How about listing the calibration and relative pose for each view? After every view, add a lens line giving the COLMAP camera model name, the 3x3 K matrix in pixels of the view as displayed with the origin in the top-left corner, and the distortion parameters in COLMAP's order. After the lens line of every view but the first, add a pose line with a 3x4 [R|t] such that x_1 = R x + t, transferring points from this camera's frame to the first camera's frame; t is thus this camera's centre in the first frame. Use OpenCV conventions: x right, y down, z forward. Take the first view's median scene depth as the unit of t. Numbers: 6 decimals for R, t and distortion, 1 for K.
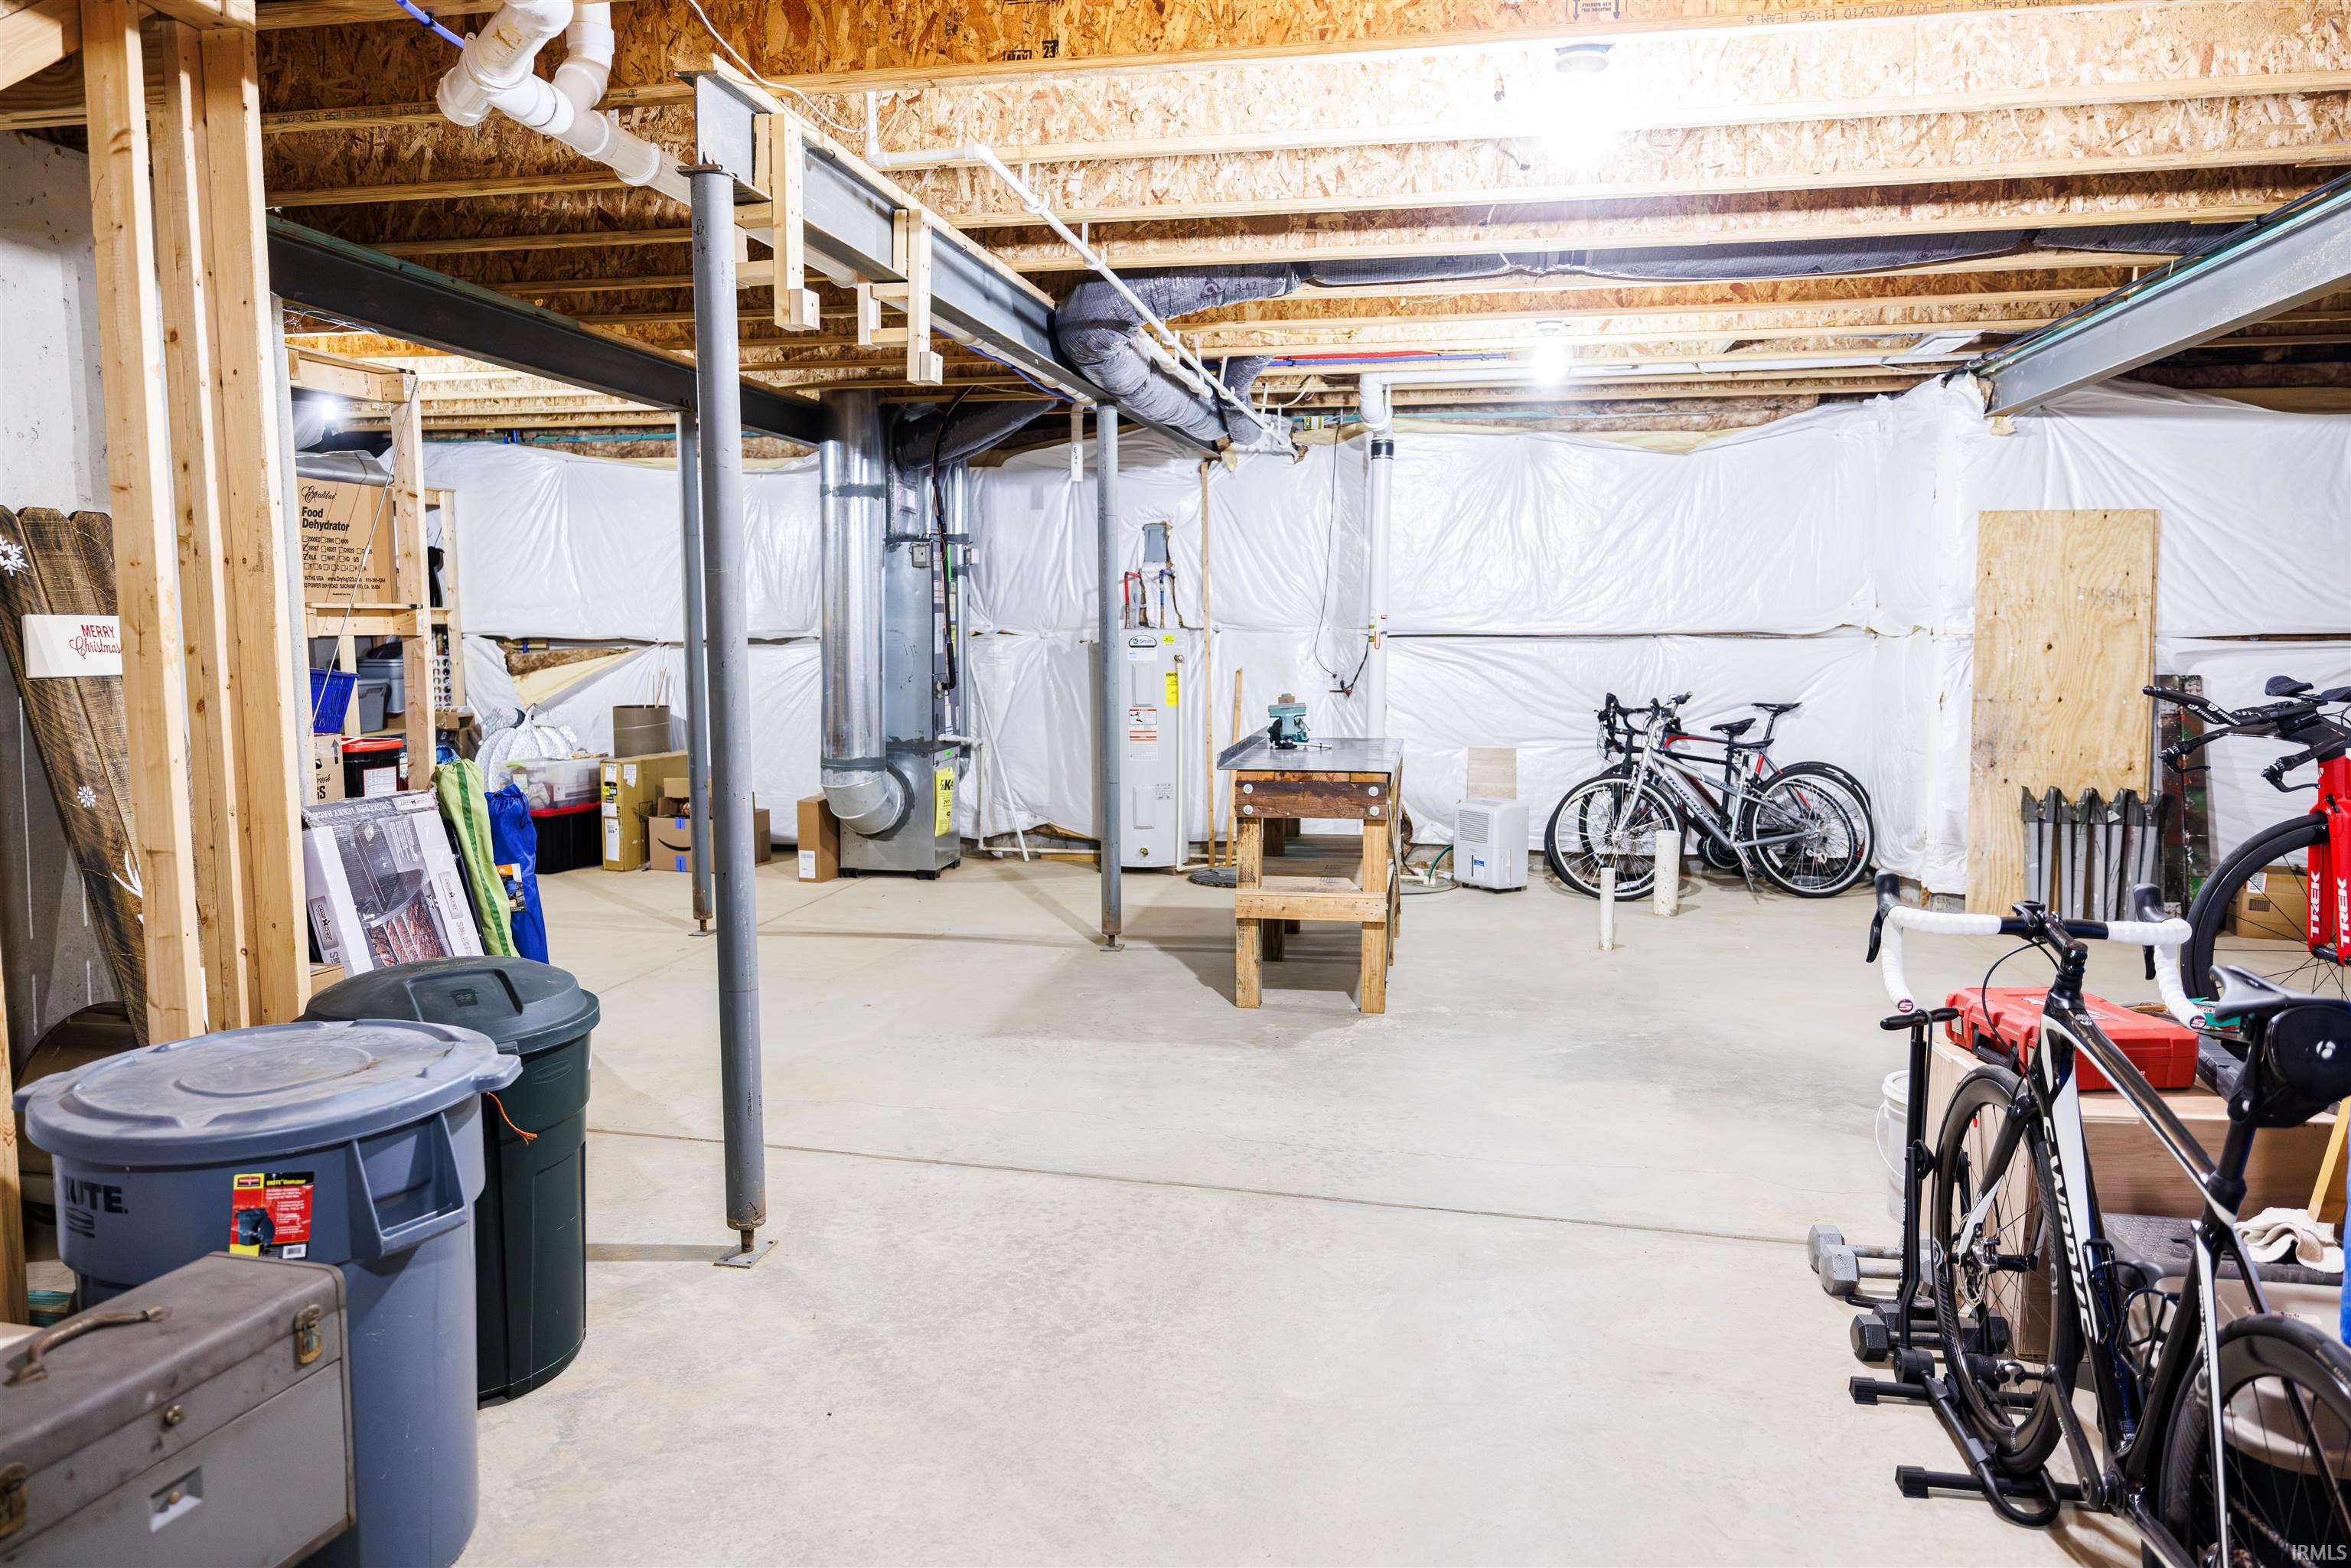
lens RADIAL K [[1568.4, 0, 1176.0], [0, 1568.4, 789.7], [0, 0, 1]] dist [-0.003372, -0.003021]
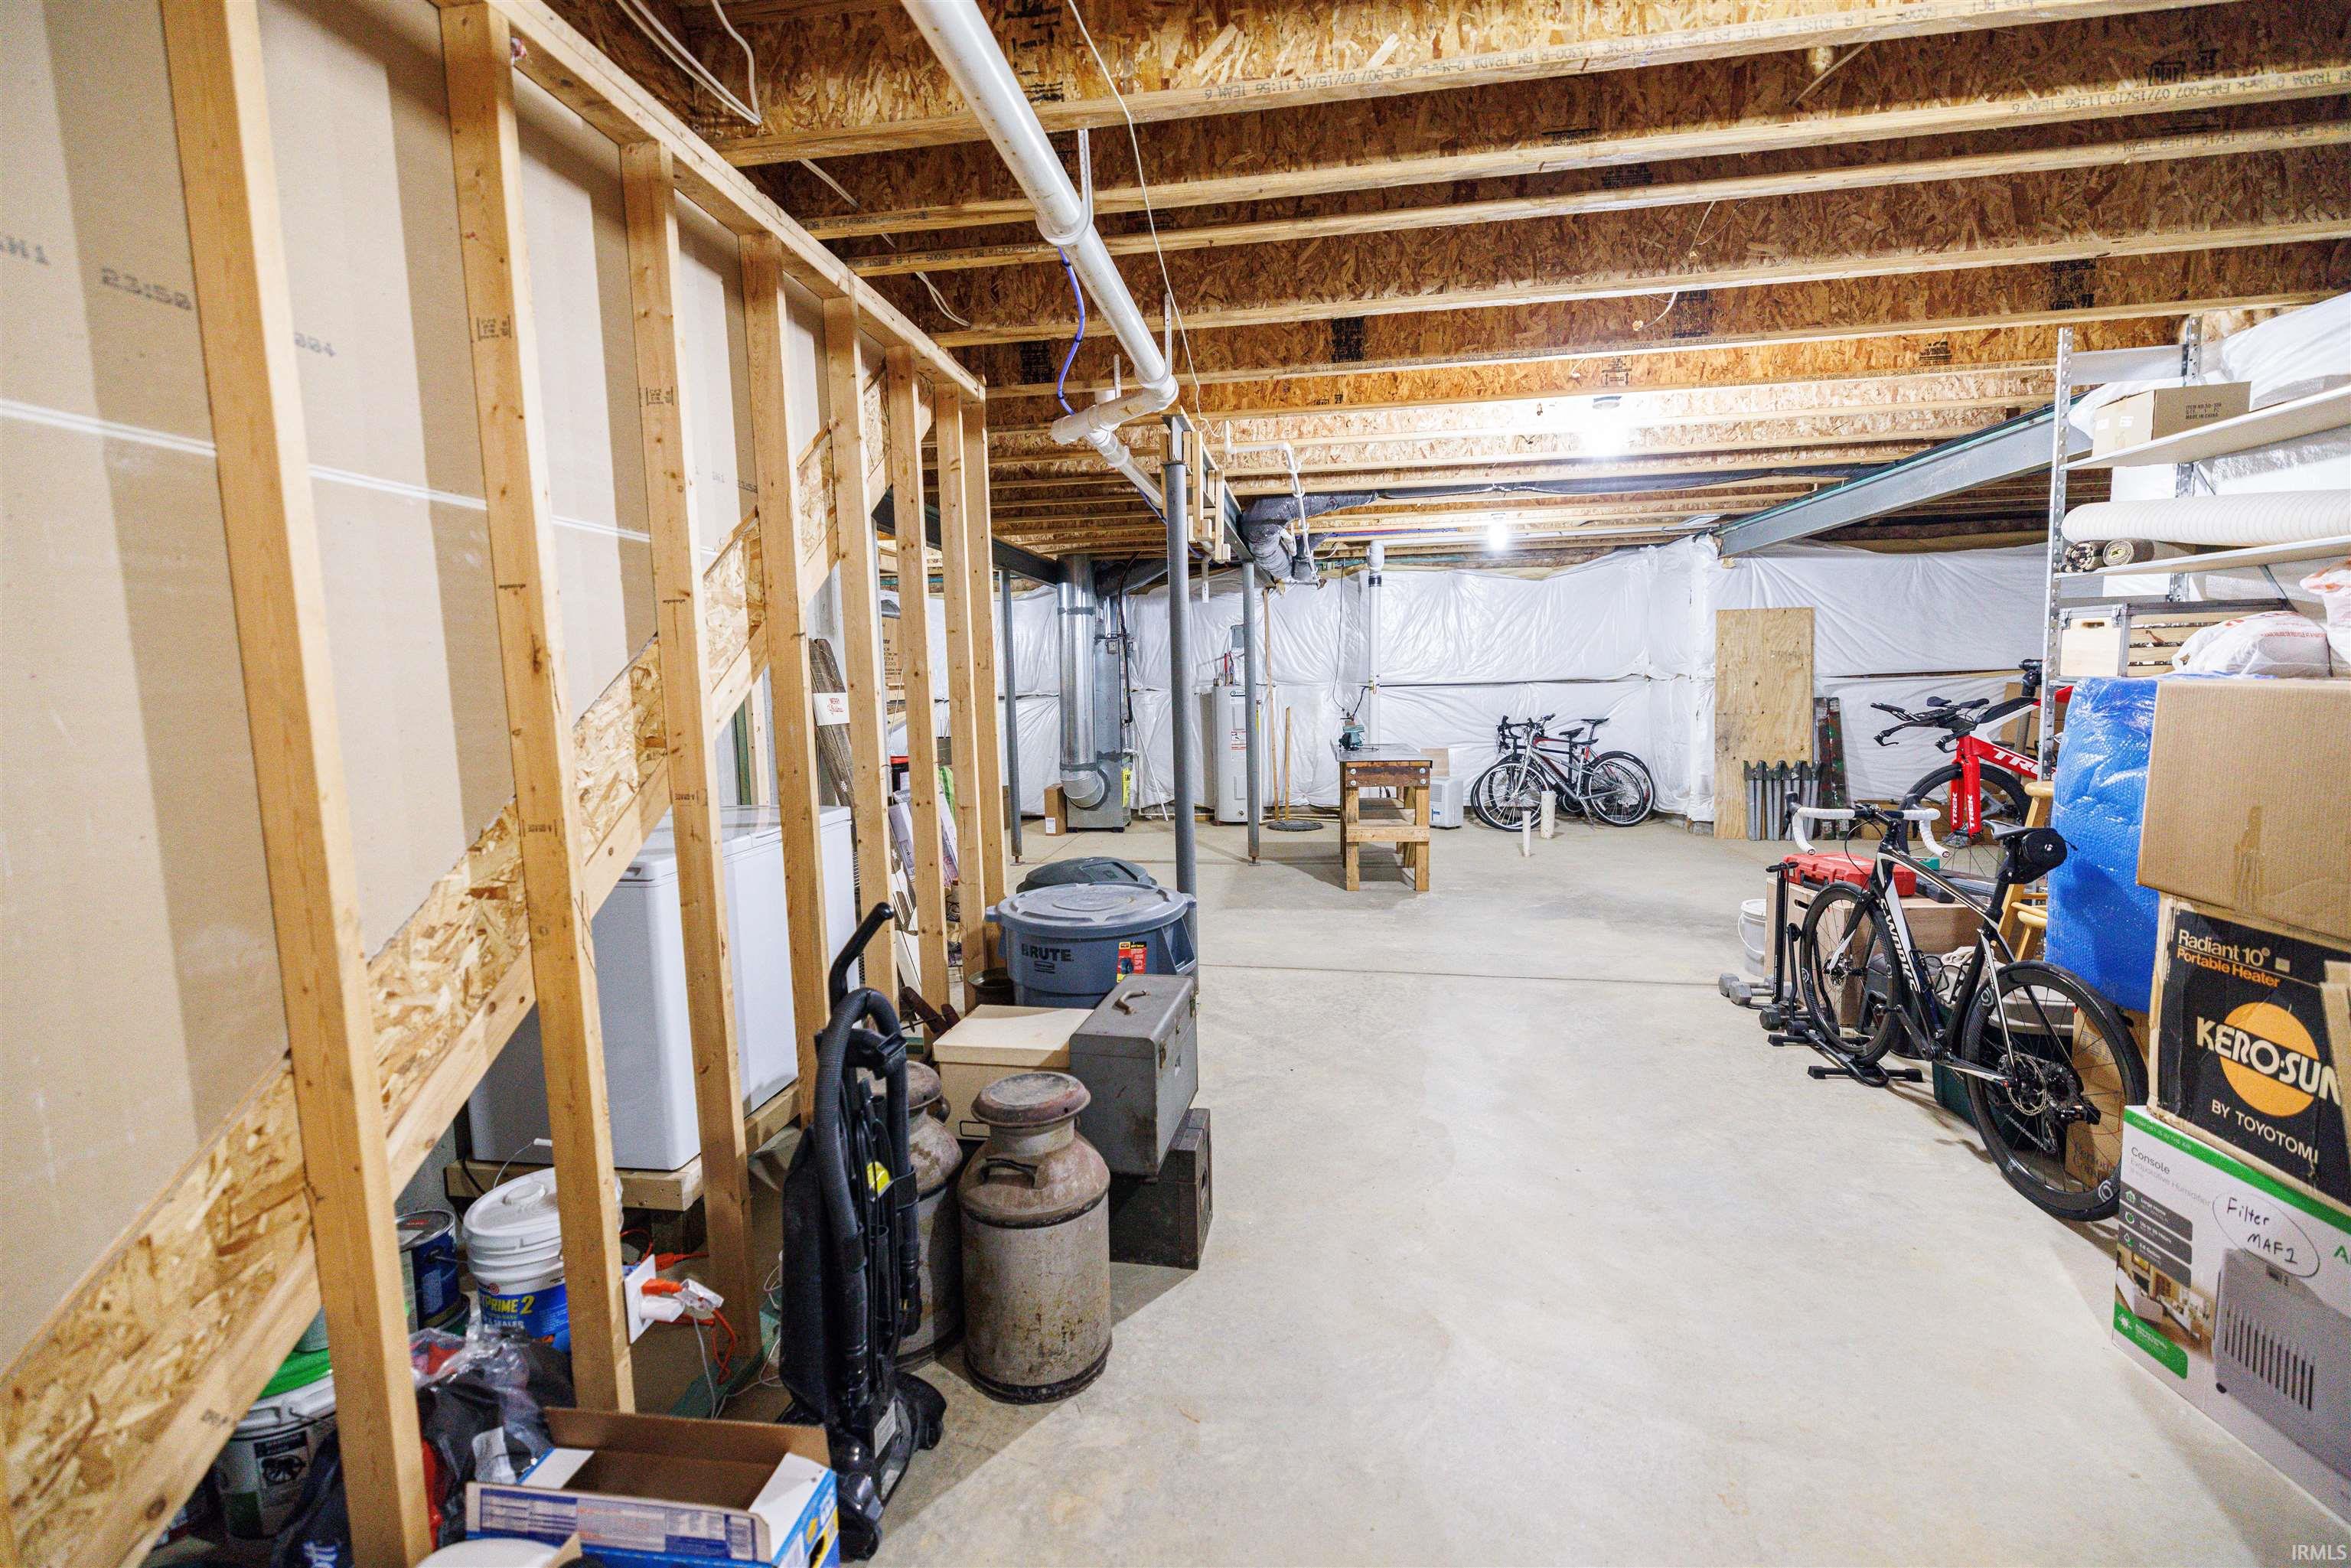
lens RADIAL K [[987.0, 0, 1175.5], [0, 987.0, 784.0], [0, 0, 1]] dist [0.001095, 0.000338]
pose [[0.998736, -0.027860, 0.041832, -0.171453], [0.027887, 0.999611, -0.000067, 0.006718], [-0.041814, 0.001234, 0.999125, -0.122182]]
